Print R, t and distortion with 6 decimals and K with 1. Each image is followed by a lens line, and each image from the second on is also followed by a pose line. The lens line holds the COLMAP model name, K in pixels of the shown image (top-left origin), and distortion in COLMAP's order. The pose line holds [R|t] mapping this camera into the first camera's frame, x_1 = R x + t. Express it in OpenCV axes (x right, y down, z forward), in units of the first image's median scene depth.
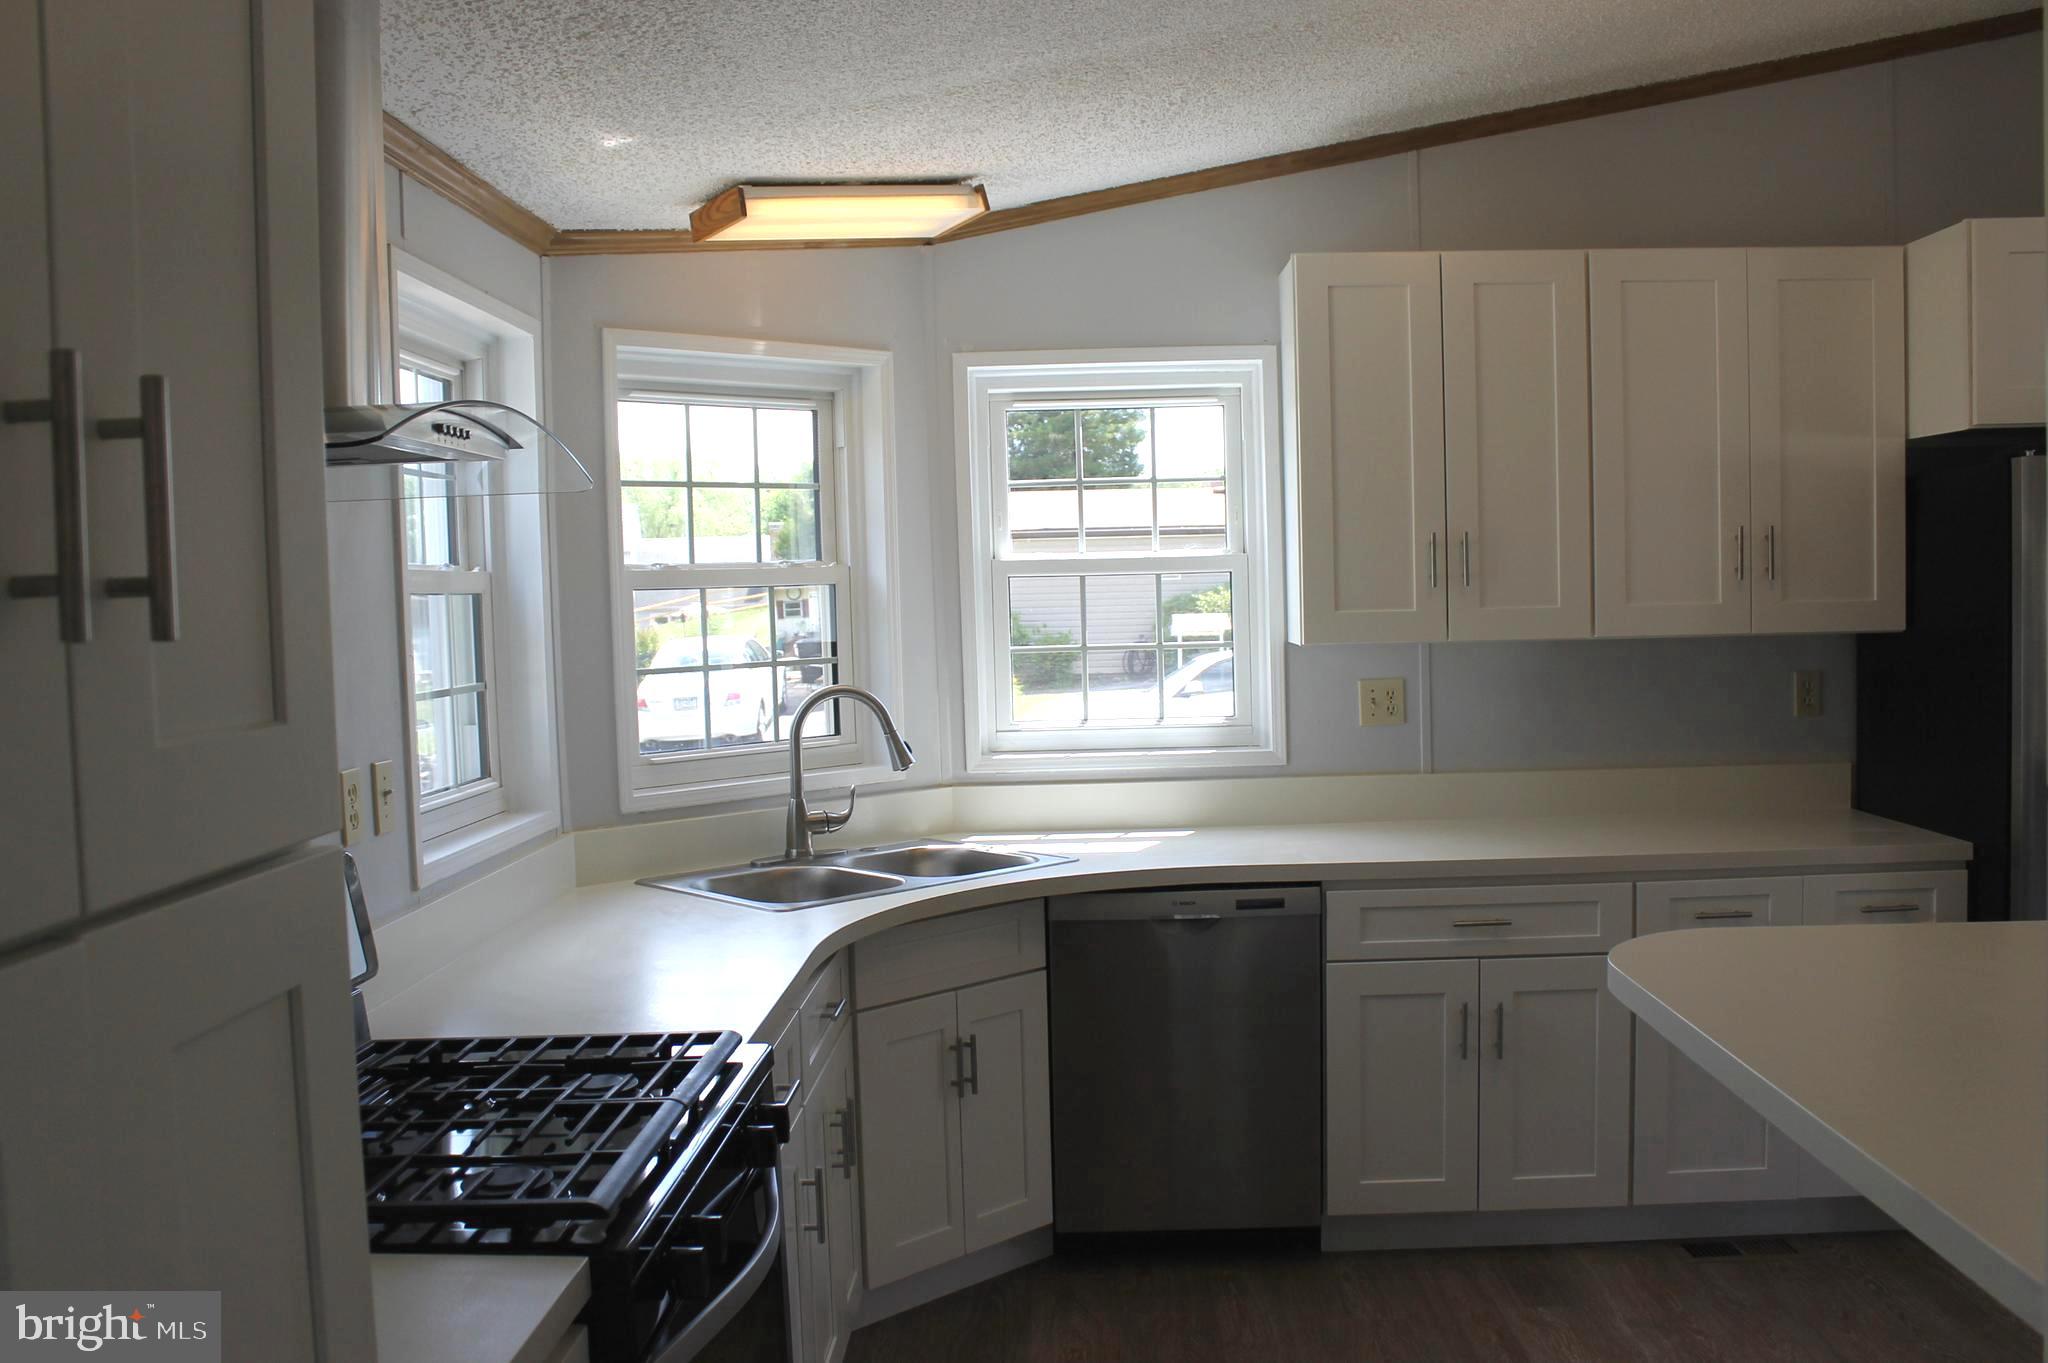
lens RADIAL K [[1730.9, 0, 1053.0], [0, 1730.9, 674.1], [0, 0, 1]] dist [-0.161786, 0.139885]
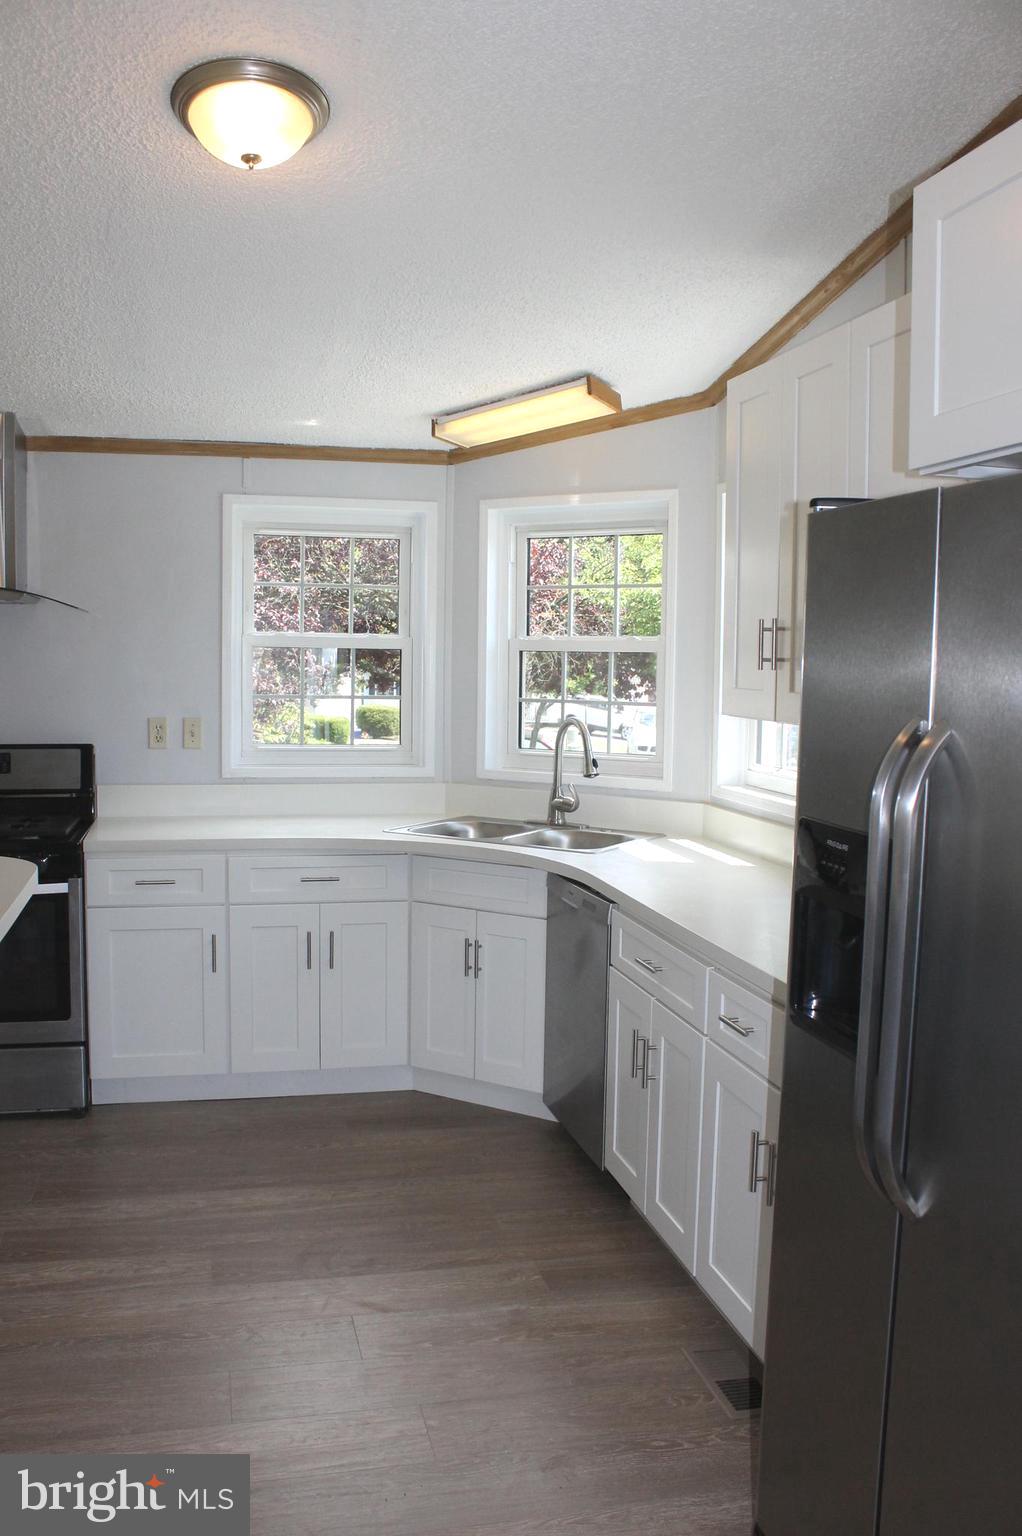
lens RADIAL K [[1298.2, 0, 511.0], [0, 1298.2, 768.8], [0, 0, 1]] dist [-0.161786, 0.139885]
pose [[0.259834, 0.113634, -0.958944, 1.081159], [-0.069697, 0.992669, 0.098746, -0.064779], [0.963135, 0.041178, 0.265849, 0.712689]]
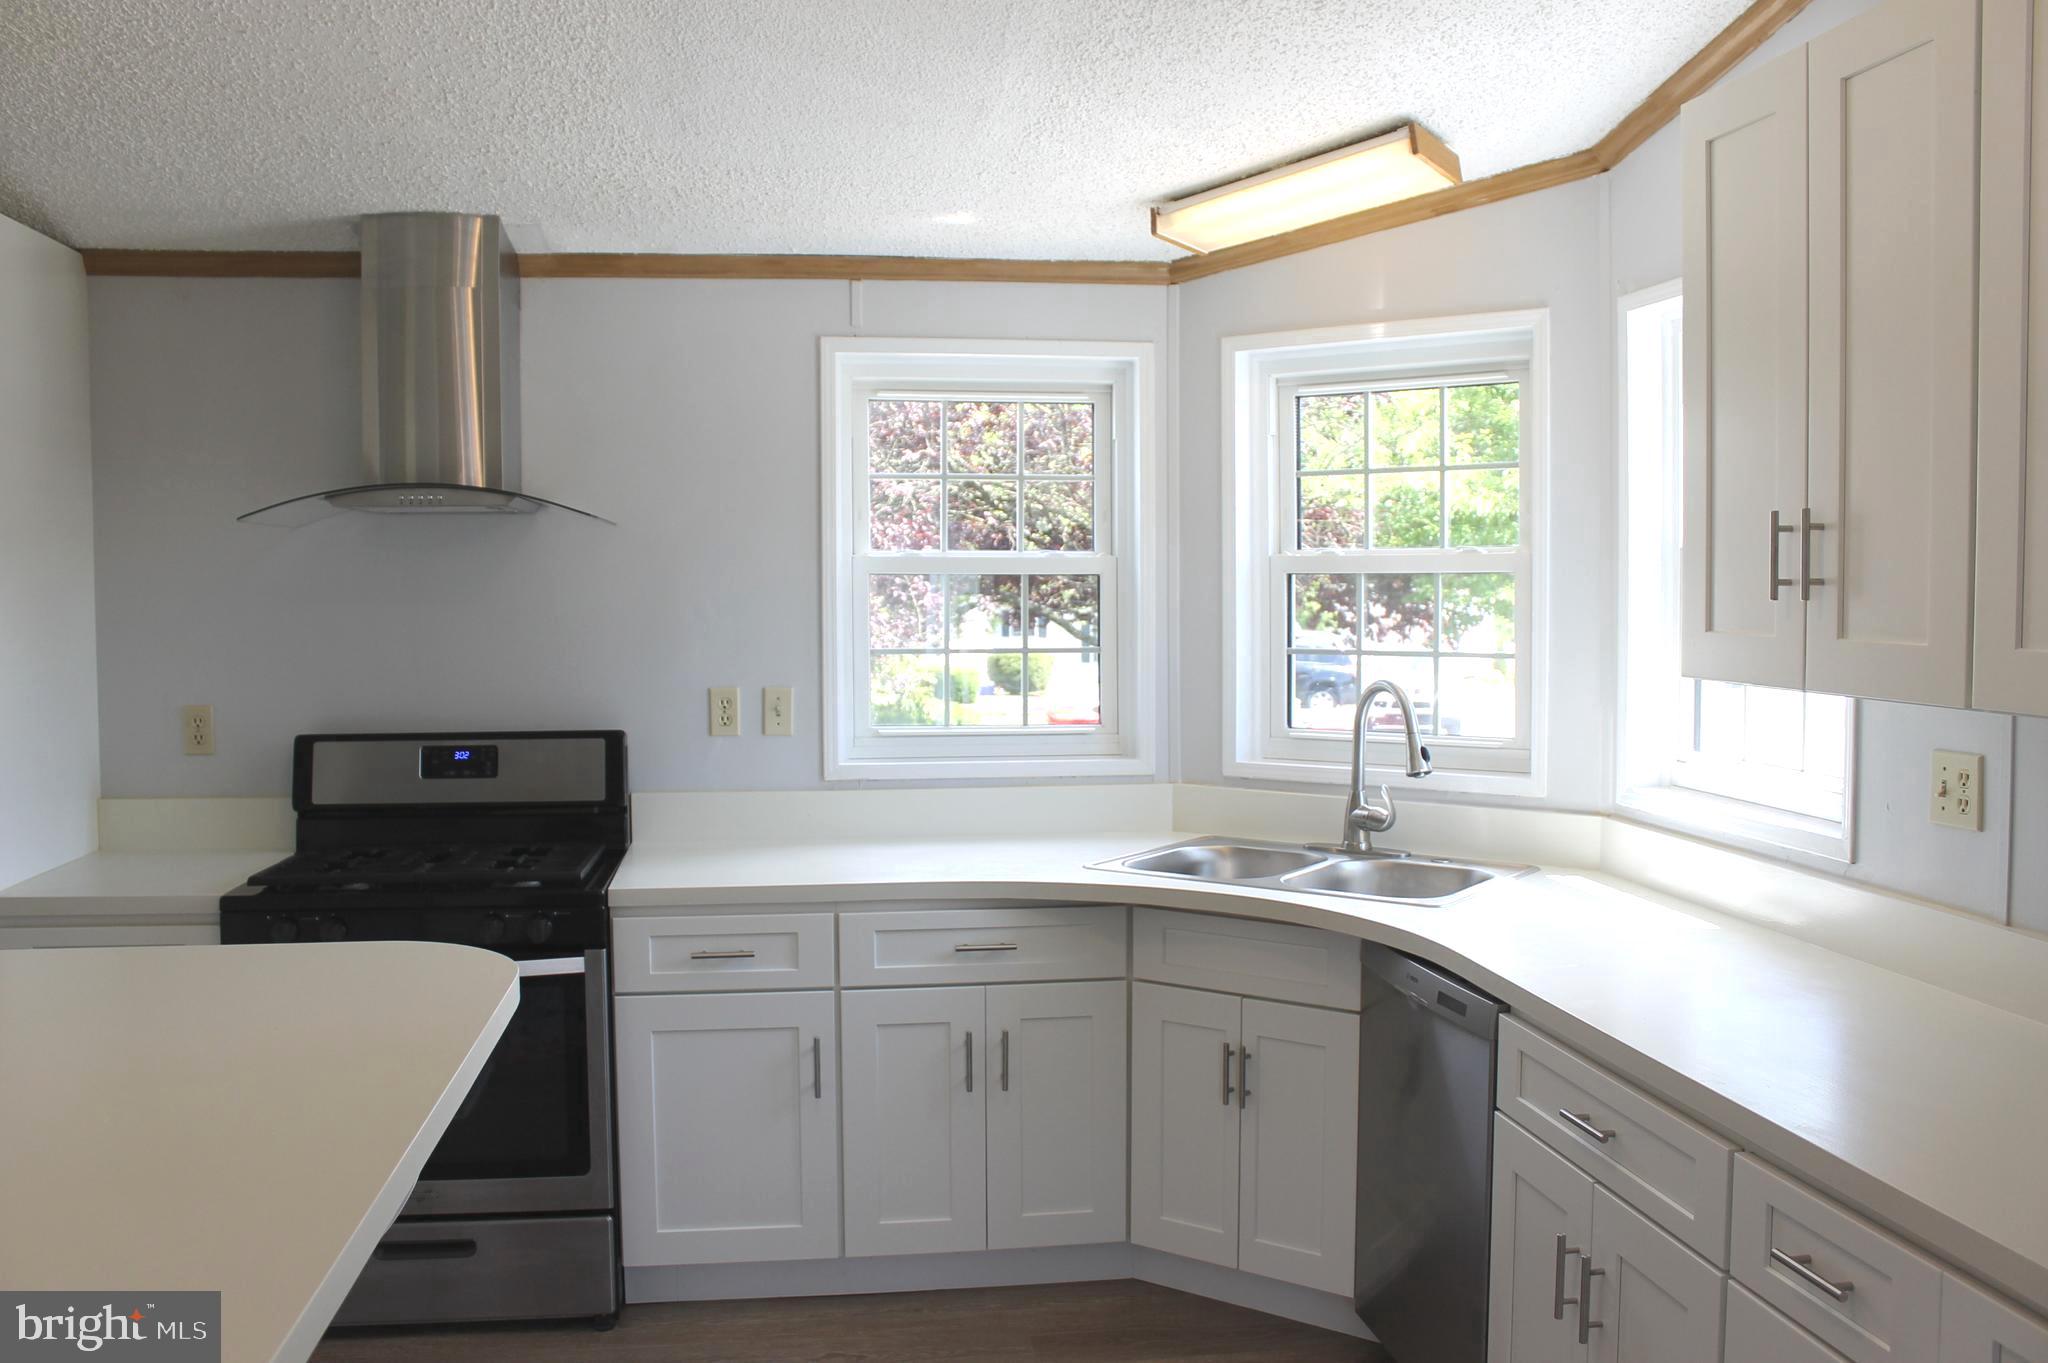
lens RADIAL K [[1730.9, 0, 1021.9], [0, 1730.9, 679.1], [0, 0, 1]] dist [-0.161786, 0.139885]
pose [[0.168224, 0.081629, -0.982363, 0.861799], [-0.048324, 0.996050, 0.074492, -0.060756], [0.984564, 0.034940, 0.171505, 0.709568]]
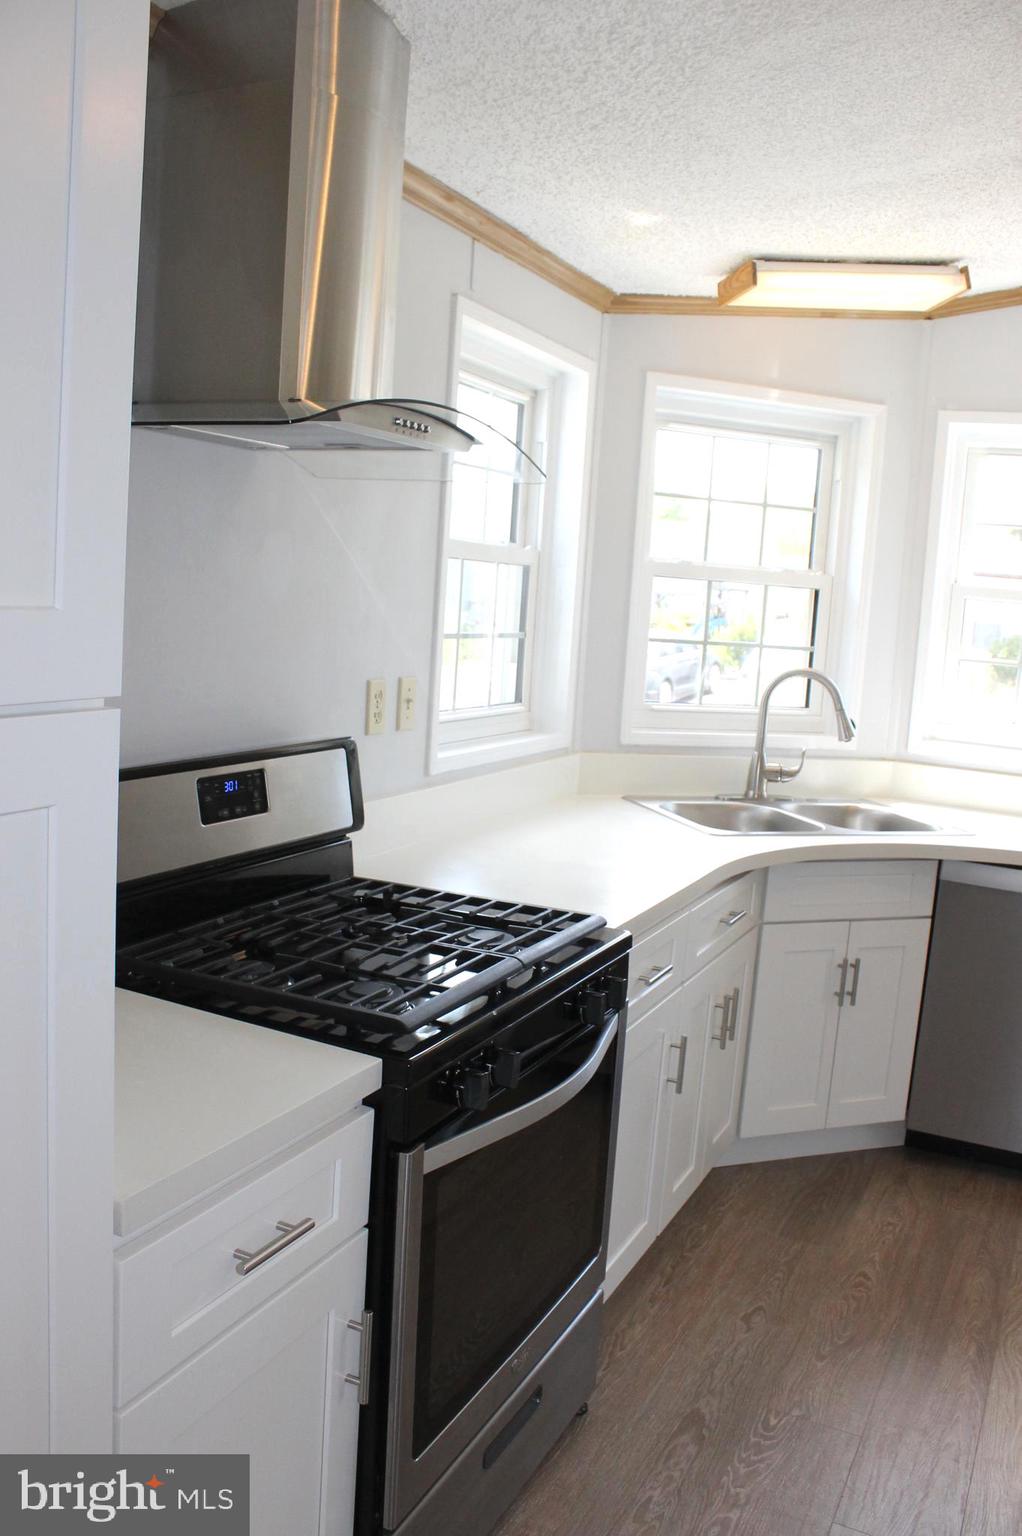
lens RADIAL K [[1298.2, 0, 523.3], [0, 1298.2, 766.7], [0, 0, 1]] dist [-0.161786, 0.139885]
pose [[0.907543, 0.146014, -0.393758, 0.078646], [-0.112934, 0.987927, 0.106050, 0.001210], [0.404488, -0.051777, 0.913076, 0.061225]]
